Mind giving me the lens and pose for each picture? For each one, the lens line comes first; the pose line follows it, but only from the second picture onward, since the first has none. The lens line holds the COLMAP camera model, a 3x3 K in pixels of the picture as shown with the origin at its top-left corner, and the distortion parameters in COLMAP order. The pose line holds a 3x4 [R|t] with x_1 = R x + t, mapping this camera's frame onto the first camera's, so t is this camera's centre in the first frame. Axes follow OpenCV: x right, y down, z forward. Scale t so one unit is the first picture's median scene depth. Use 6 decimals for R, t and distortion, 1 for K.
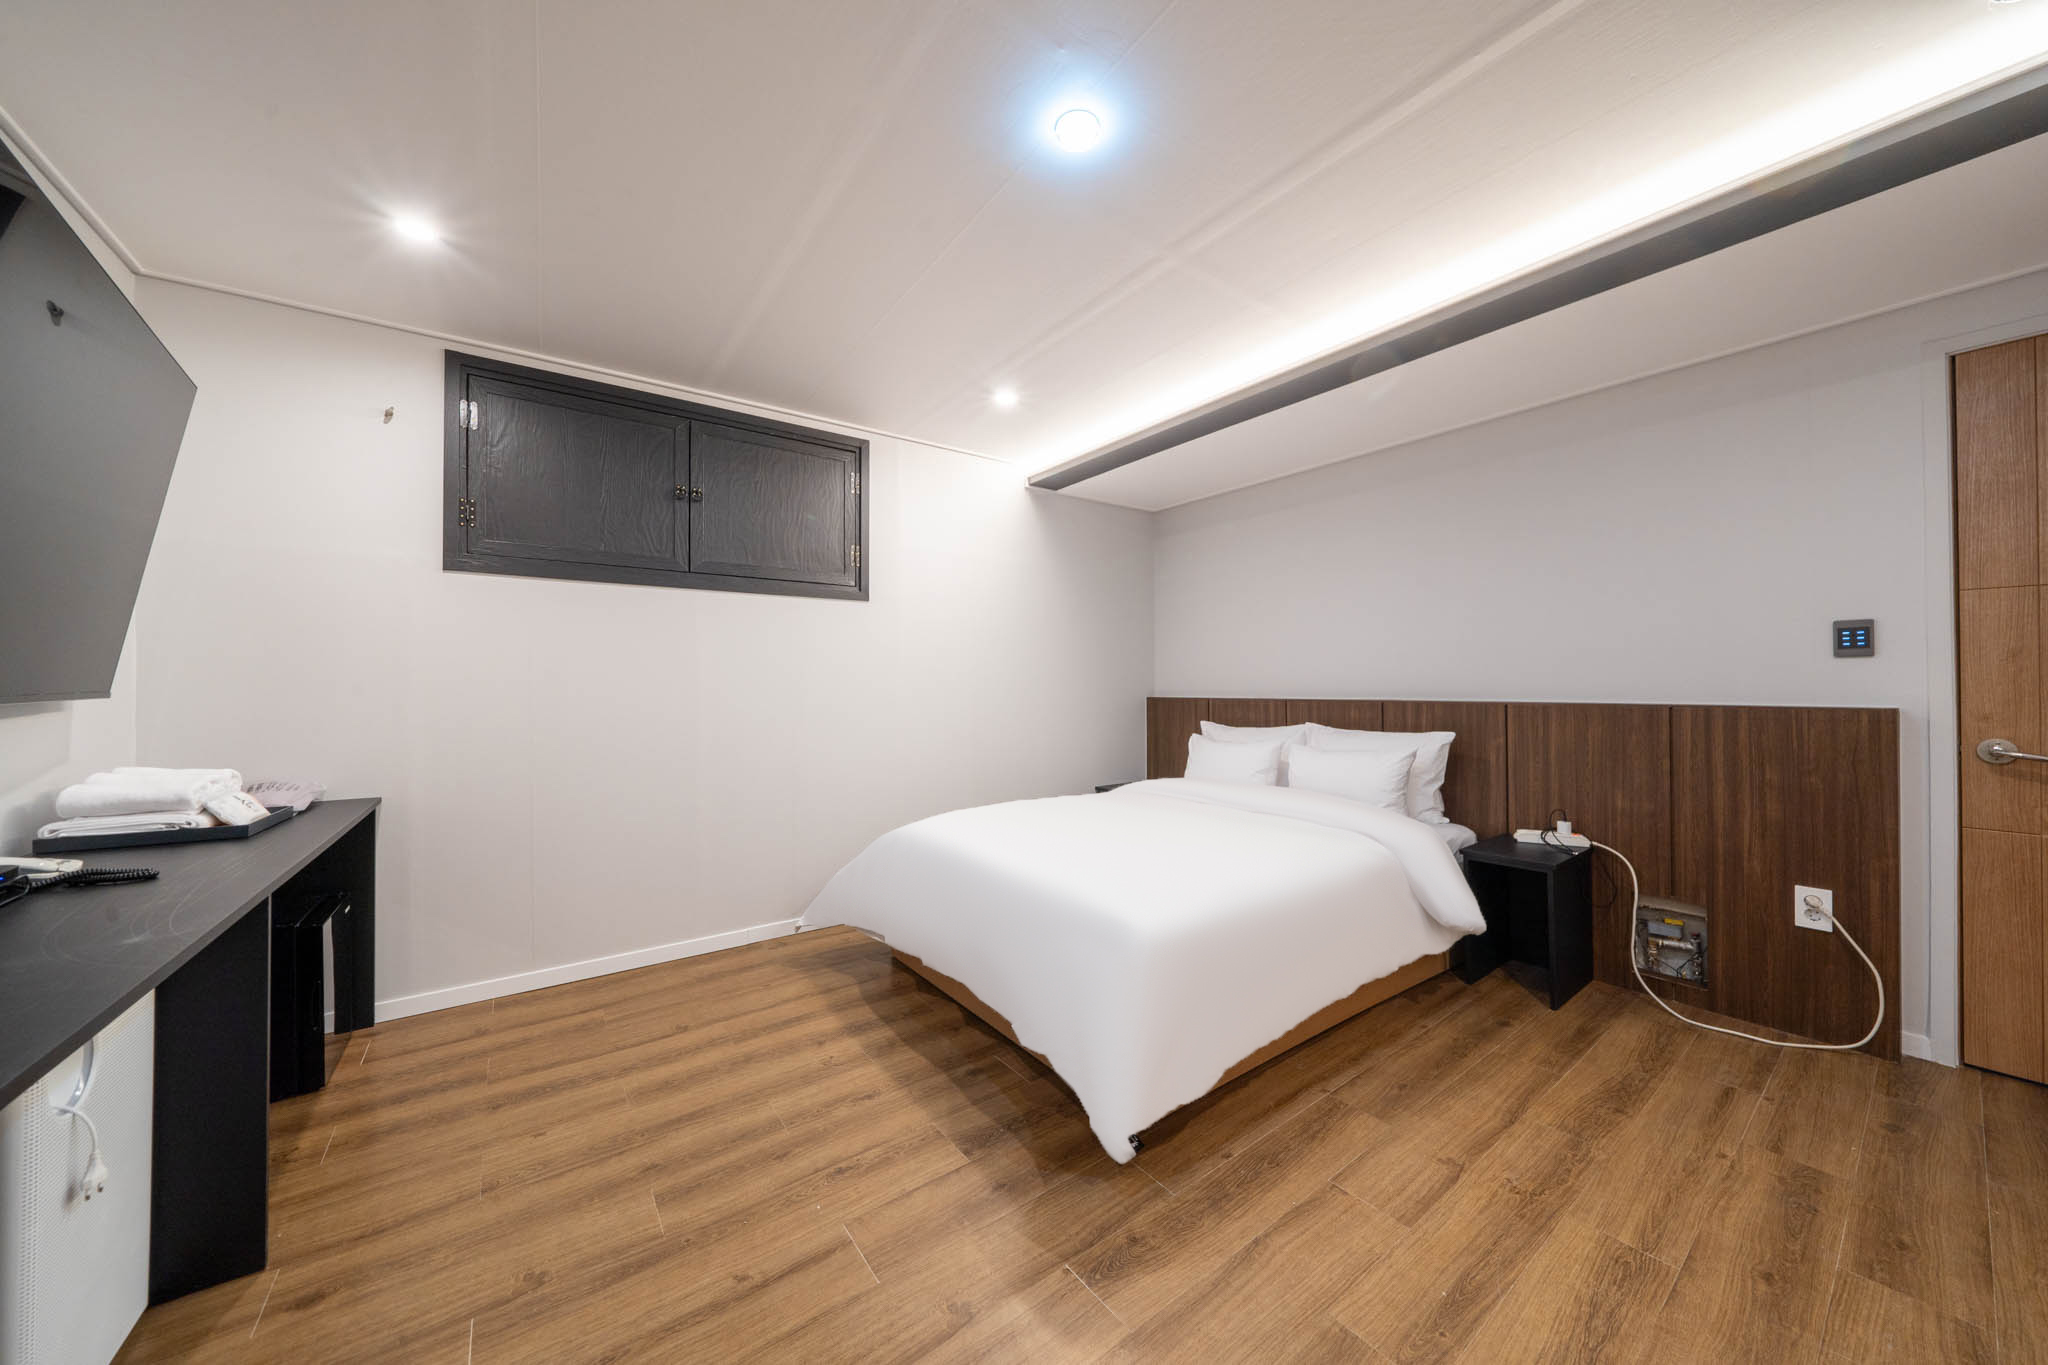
lens RADIAL K [[702.1, 0, 1035.4], [0, 702.1, 681.6], [0, 0, 1]] dist [-0.002361, -0.000016]
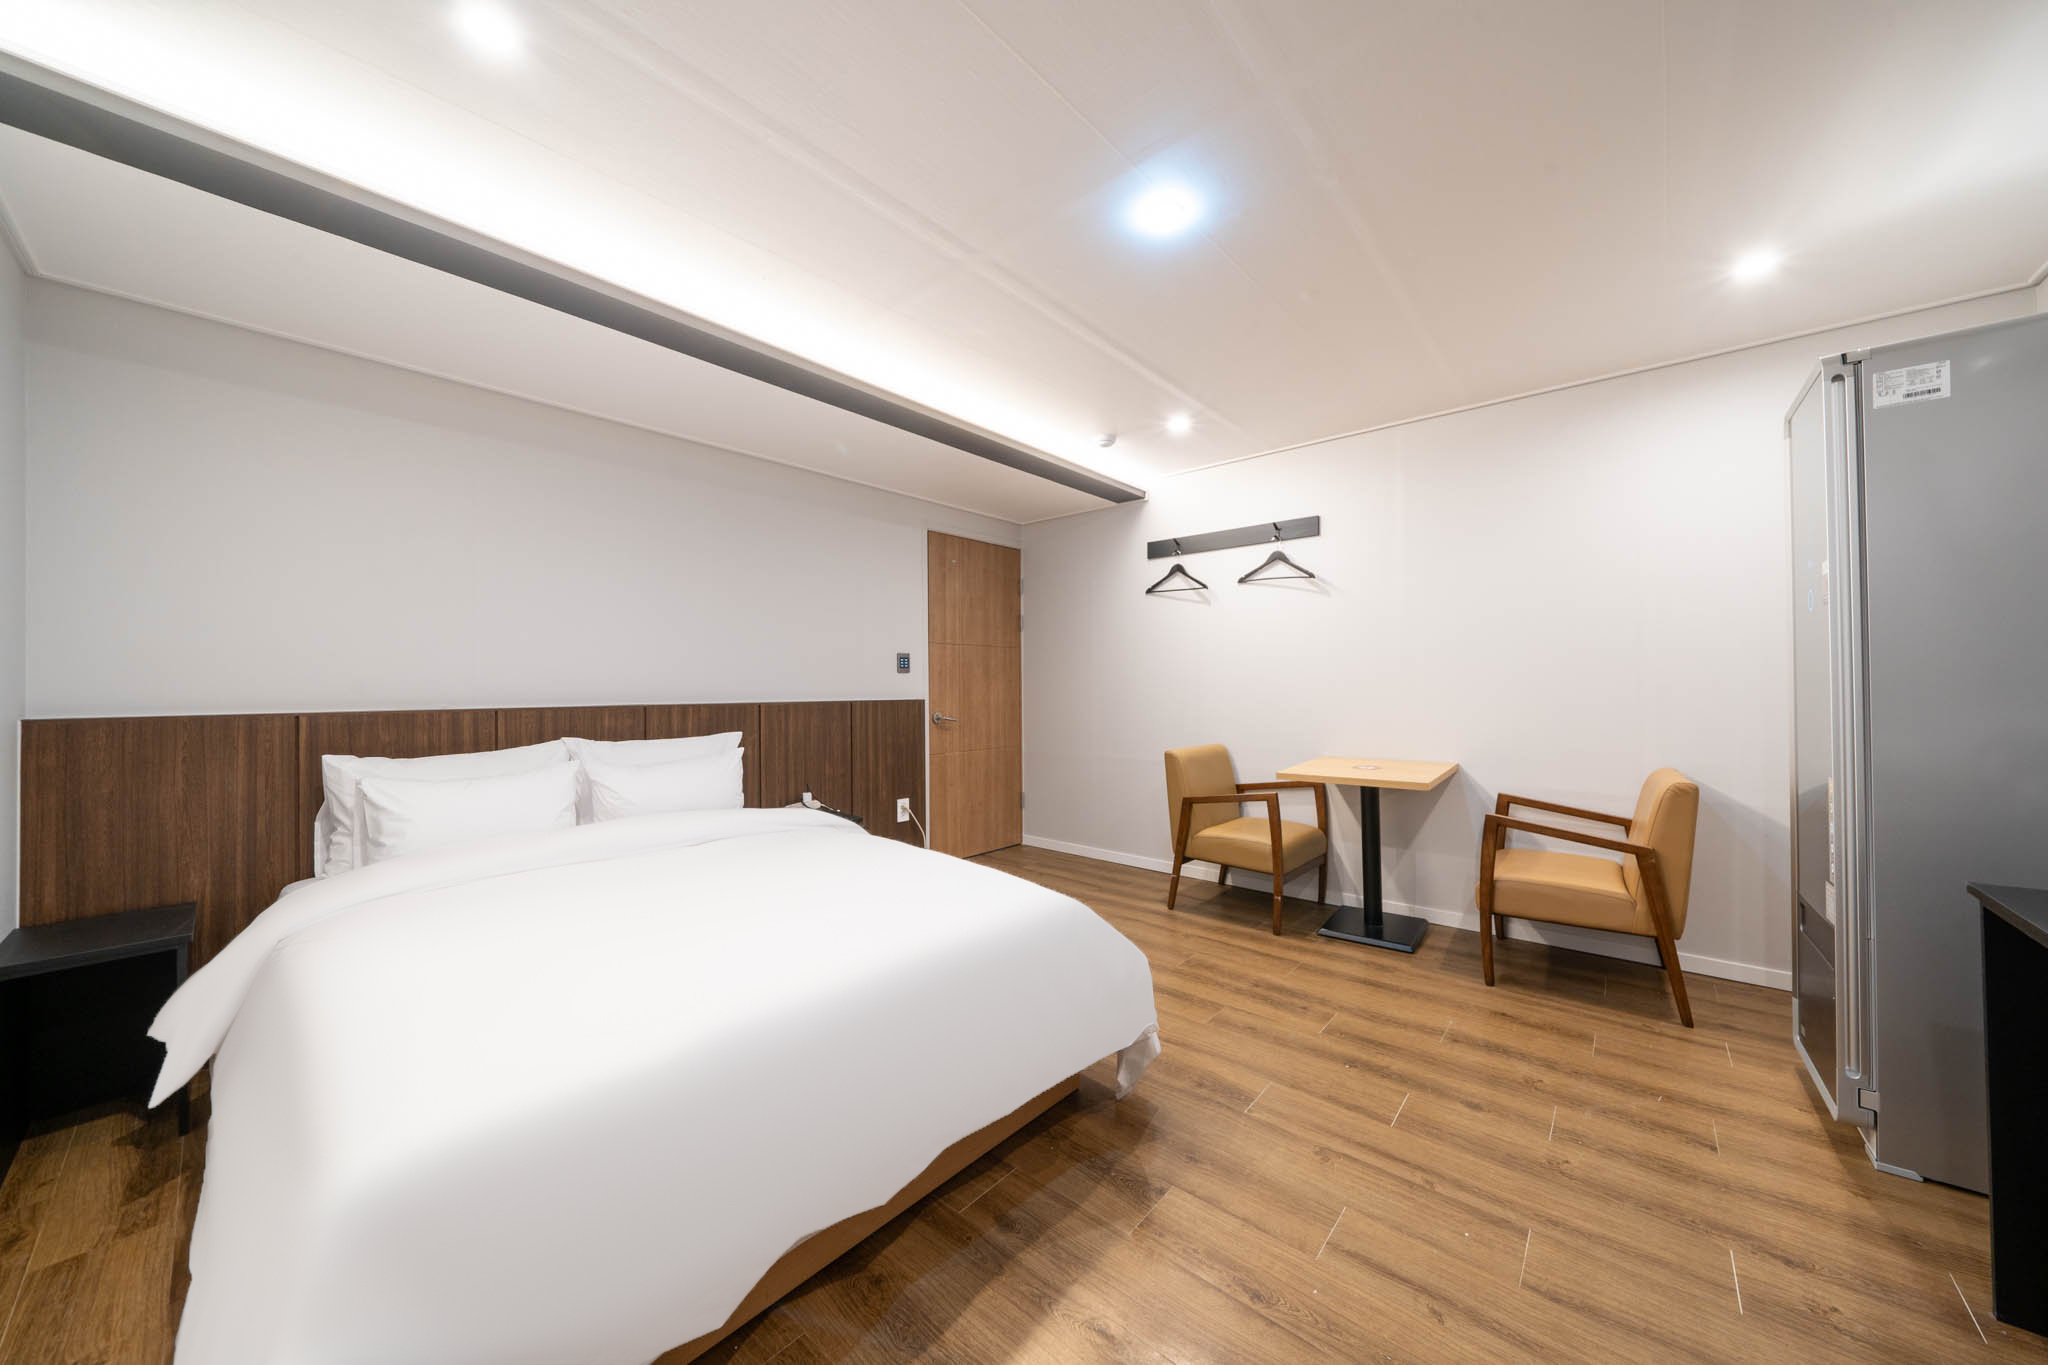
lens RADIAL K [[702.1, 0, 1035.4], [0, 702.1, 681.6], [0, 0, 1]] dist [-0.002361, -0.000016]
pose [[-0.219479, 0.010923, 0.975556, -0.706170], [0.000848, 0.999939, -0.011005, 0.009299], [-0.975617, -0.001588, -0.219475, 0.998188]]
